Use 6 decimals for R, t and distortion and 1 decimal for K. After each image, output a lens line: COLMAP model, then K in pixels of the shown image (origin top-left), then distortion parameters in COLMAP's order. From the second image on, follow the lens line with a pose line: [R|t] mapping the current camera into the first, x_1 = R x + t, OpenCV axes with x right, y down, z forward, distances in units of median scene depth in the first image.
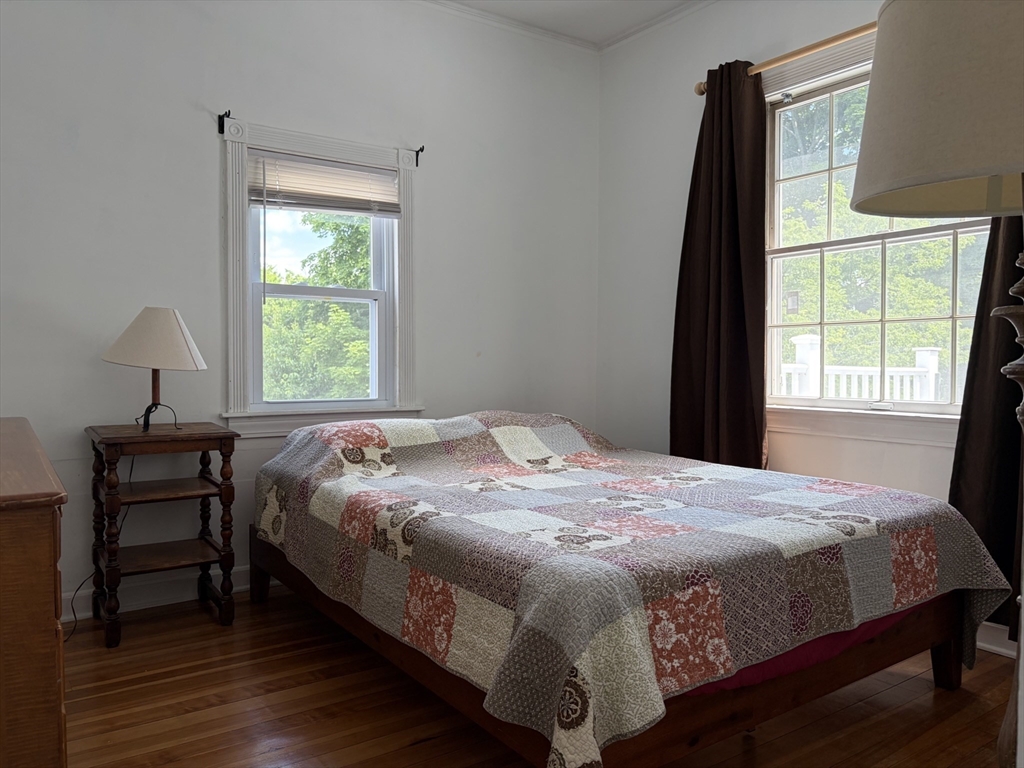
lens RADIAL K [[778.5, 0, 512.0], [0, 778.5, 384.0], [0, 0, 1]] dist [0.022999, -0.009766]
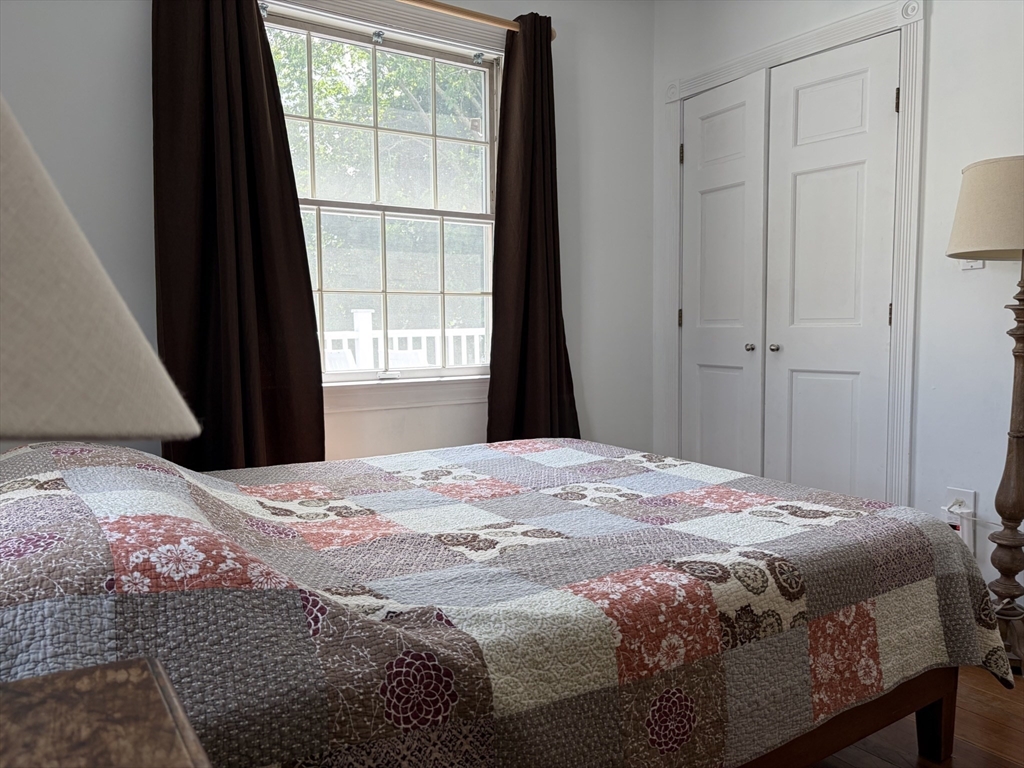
lens RADIAL K [[778.5, 0, 512.0], [0, 778.5, 384.0], [0, 0, 1]] dist [0.022999, -0.009766]
pose [[0.012239, -0.081873, 0.996568, -0.757490], [0.033947, 0.996102, 0.081418, -0.051106], [-0.999349, 0.032834, 0.014970, 1.131028]]
